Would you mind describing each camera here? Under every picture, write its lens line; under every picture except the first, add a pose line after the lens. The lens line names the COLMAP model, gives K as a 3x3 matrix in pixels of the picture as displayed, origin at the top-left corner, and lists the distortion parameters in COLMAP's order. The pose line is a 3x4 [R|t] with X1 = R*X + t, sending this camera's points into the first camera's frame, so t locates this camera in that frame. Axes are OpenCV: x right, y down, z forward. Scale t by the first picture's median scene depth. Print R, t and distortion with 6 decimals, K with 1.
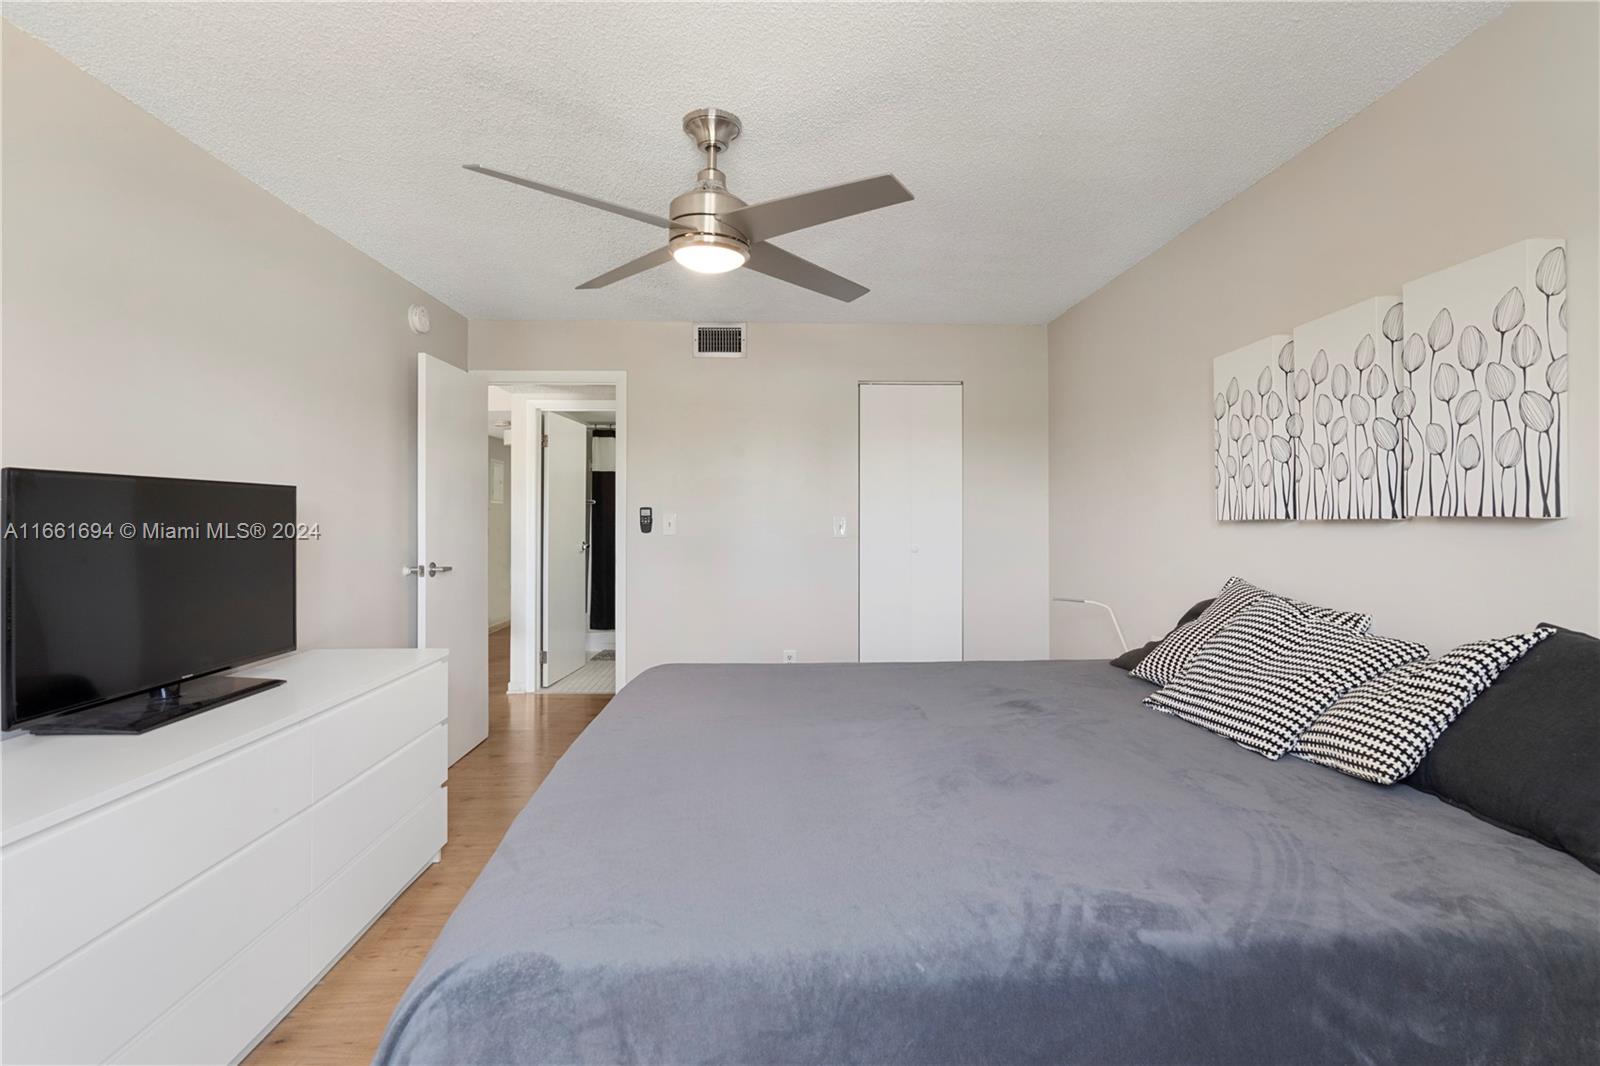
lens RADIAL K [[729.1, 0, 786.4], [0, 729.1, 533.3], [0, 0, 1]] dist [-0.008443, 0.004228]
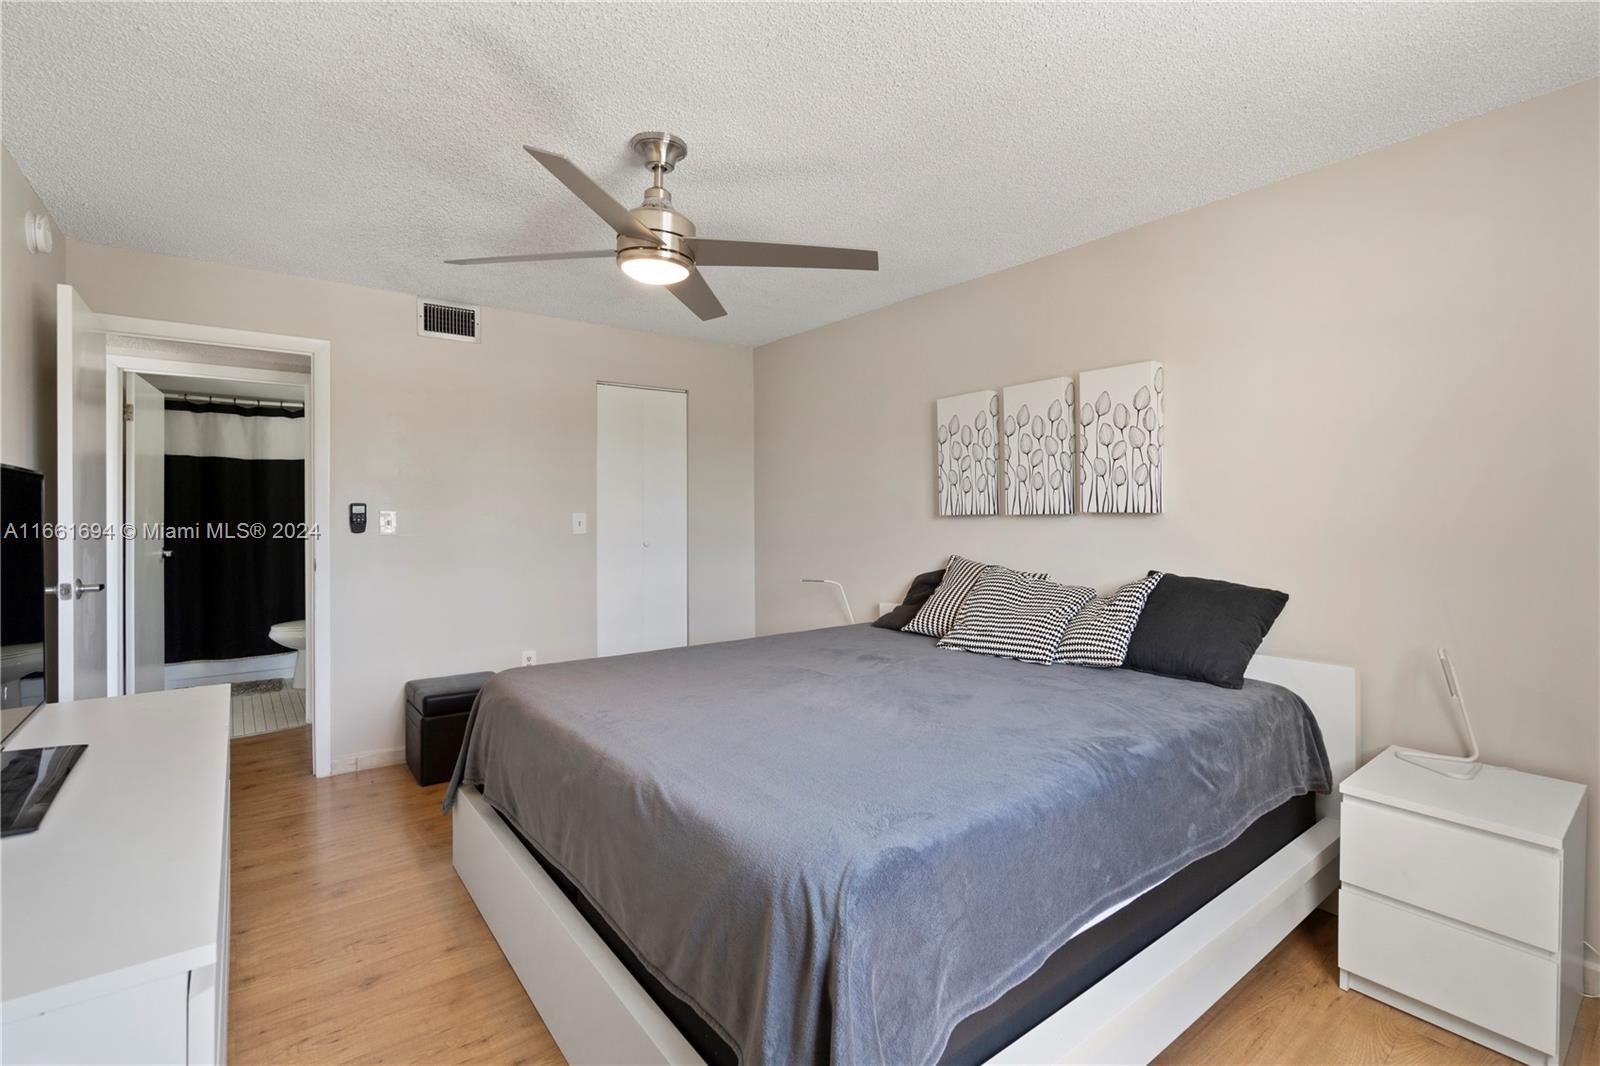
lens RADIAL K [[729.1, 0, 796.4], [0, 729.1, 530.5], [0, 0, 1]] dist [-0.008443, 0.004228]
pose [[0.815265, -0.015774, 0.578873, -0.578349], [0.015437, 0.999866, 0.005505, -0.000509], [-0.578882, 0.004447, 0.815399, 0.015324]]
